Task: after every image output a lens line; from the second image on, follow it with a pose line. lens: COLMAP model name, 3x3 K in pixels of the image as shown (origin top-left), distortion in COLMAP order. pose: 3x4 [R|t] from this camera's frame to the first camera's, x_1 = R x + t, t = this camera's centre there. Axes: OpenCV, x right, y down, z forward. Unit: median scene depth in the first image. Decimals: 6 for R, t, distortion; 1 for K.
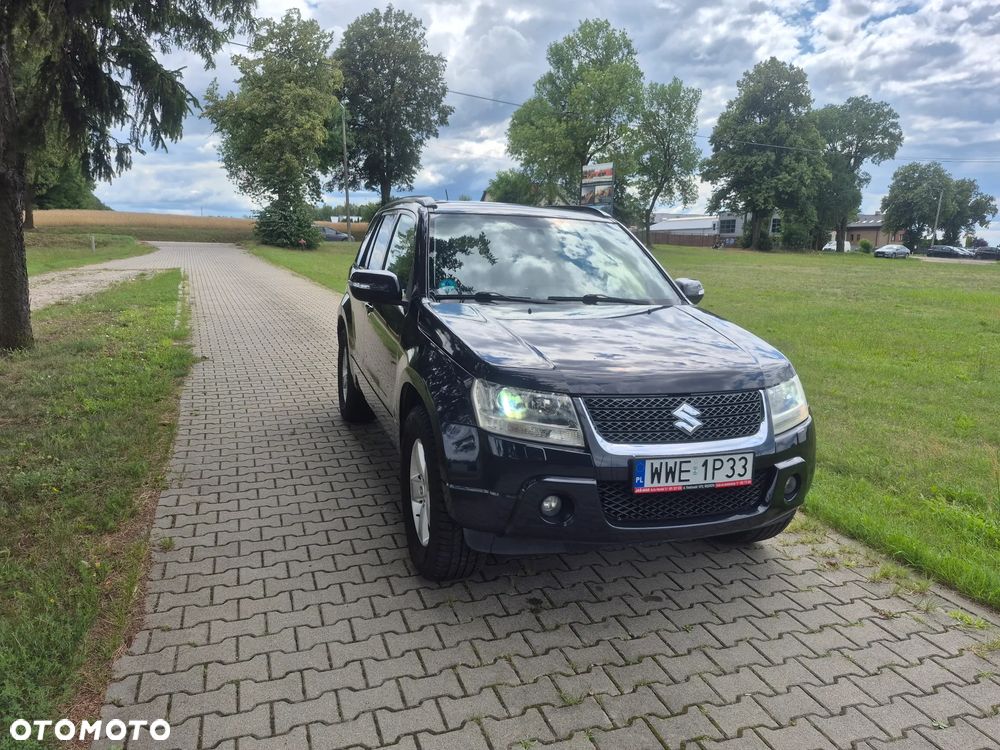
lens RADIAL K [[692.8, 0, 512.2], [0, 692.8, 385.6], [0, 0, 1]] dist [0.055538, -0.058621]
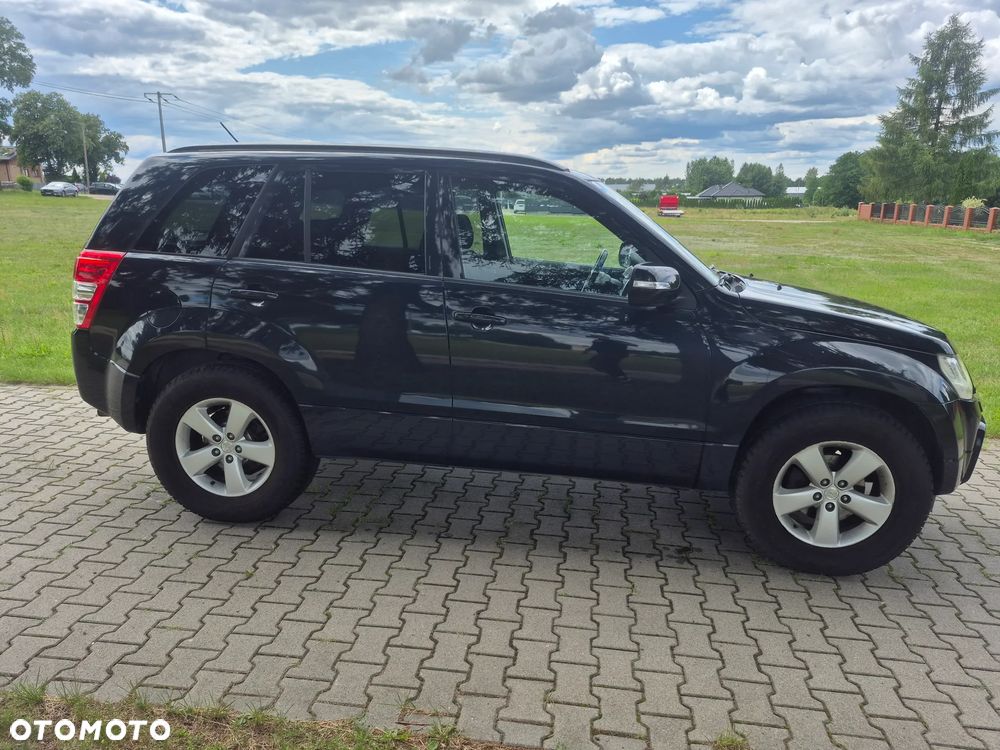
lens RADIAL K [[693.0, 0, 512.6], [0, 693.0, 394.2], [0, 0, 1]] dist [0.043324, -0.044818]
pose [[0.462561, -0.255157, 0.849077, -0.589312], [0.170963, 0.965388, 0.196972, -0.127689], [-0.869948, 0.054049, 0.490173, 0.489469]]
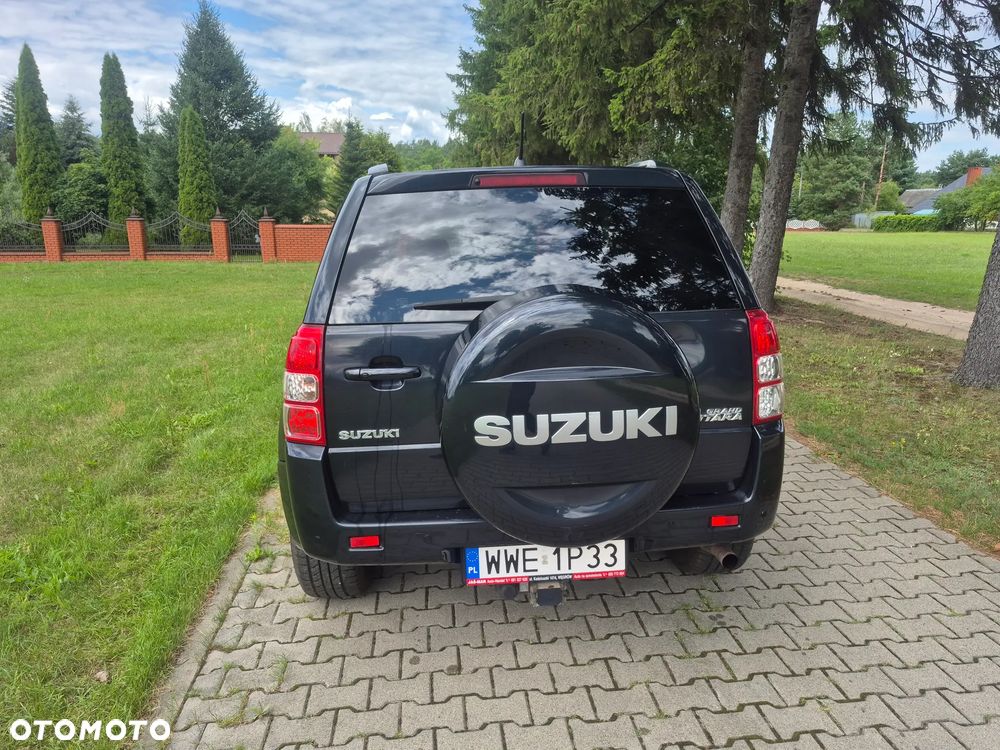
lens RADIAL K [[693.0, 0, 511.4], [0, 693.0, 396.3], [0, 0, 1]] dist [0.043324, -0.044818]
pose [[-0.964529, -0.084553, 0.250069, -0.206374], [0.035306, 0.897483, 0.439633, -0.318719], [-0.261605, 0.432868, -0.862663, 1.447448]]
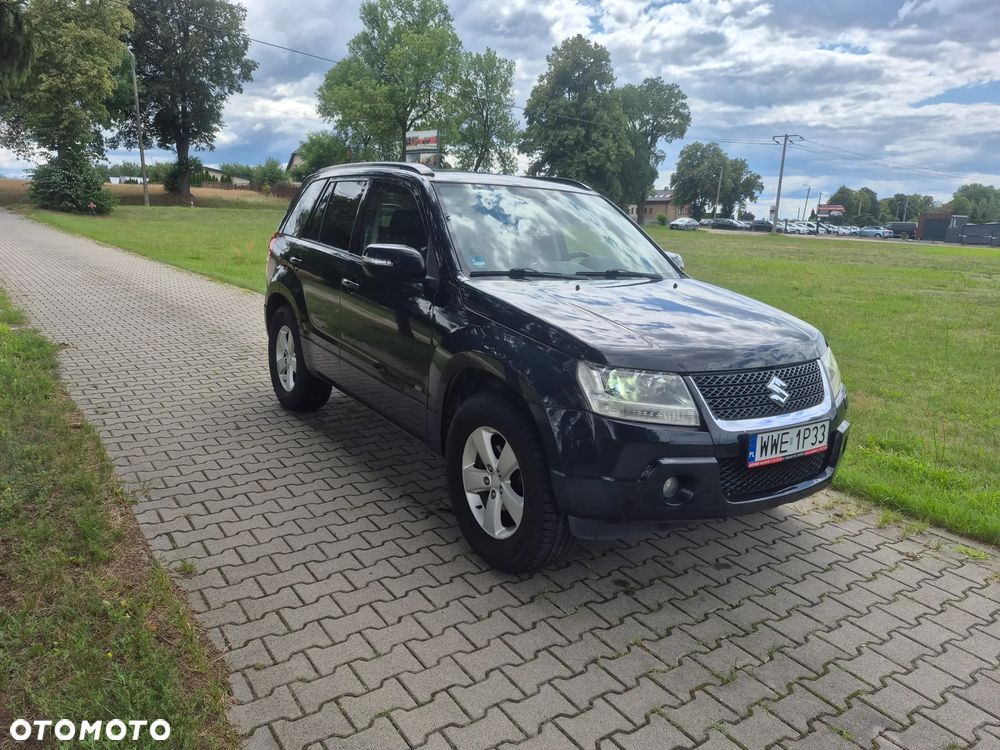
lens RADIAL K [[693.0, 0, 509.3], [0, 693.0, 383.8], [0, 0, 1]] dist [0.043324, -0.044818]
pose [[0.966614, -0.050028, 0.251305, -0.181893], [0.039845, 0.998172, 0.045450, -0.012163], [-0.253119, -0.033919, 0.966840, 0.048228]]
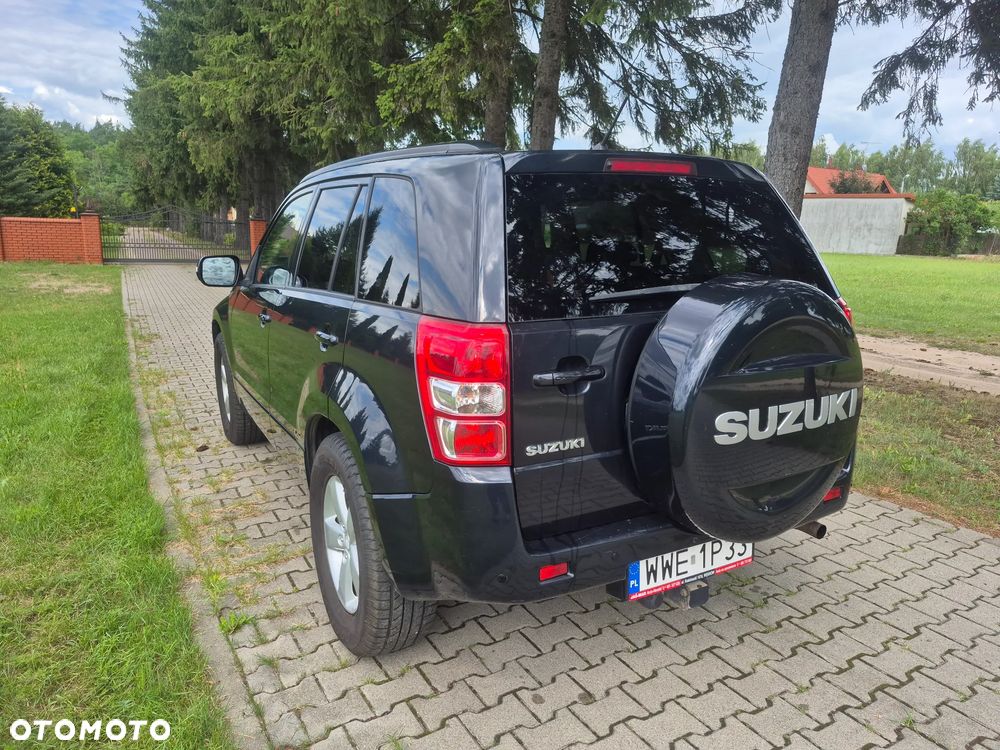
lens RADIAL K [[693.0, 0, 510.0], [0, 693.0, 389.5], [0, 0, 1]] dist [0.043324, -0.044818]
pose [[-0.985453, -0.010295, -0.169638, 0.028838], [-0.081085, 0.905710, 0.416070, -0.297809], [0.149359, 0.423772, -0.893370, 1.430728]]
